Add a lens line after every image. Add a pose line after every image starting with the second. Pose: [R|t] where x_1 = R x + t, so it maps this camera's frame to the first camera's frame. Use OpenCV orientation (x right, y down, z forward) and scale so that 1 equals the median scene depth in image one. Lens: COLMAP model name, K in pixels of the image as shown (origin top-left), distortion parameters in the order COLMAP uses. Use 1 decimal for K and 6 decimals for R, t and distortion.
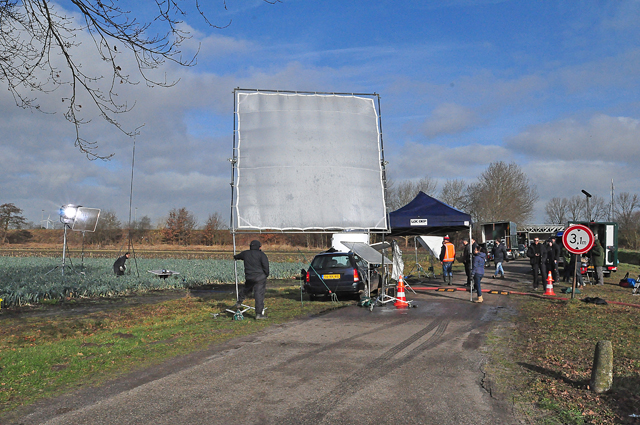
lens RADIAL K [[578.0, 0, 309.6], [0, 578.0, 201.4], [0, 0, 1]] dist [-0.047869, 0.019589]
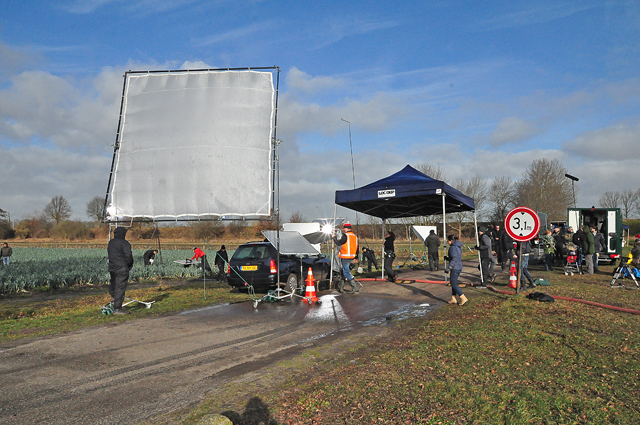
lens RADIAL K [[467.2, 0, 317.7], [0, 467.2, 202.3], [0, 0, 1]] dist [-0.096468, 0.060057]
pose [[0.985317, -0.024295, -0.168997, 0.198805], [0.024088, 0.999704, -0.003273, 0.020305], [0.169027, -0.000846, 0.985611, 0.195148]]
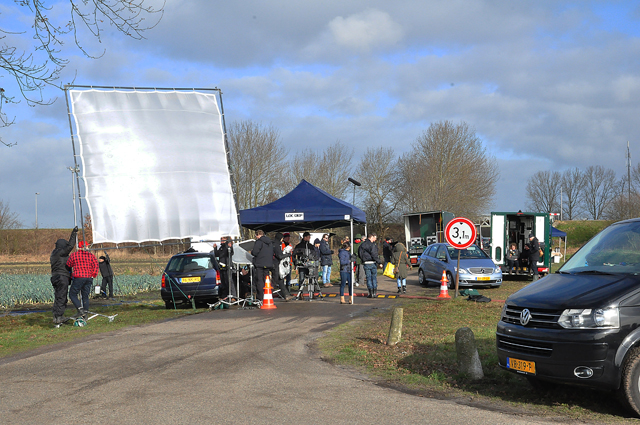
lens RADIAL K [[948.1, 0, 305.9], [0, 948.1, 197.1], [0, 0, 1]] dist [0.197388, 0.000000]
pose [[0.987548, -0.010711, 0.156956, -0.010841], [0.007721, 0.999777, 0.019647, -0.016343], [-0.157131, -0.018191, 0.987410, -0.325837]]
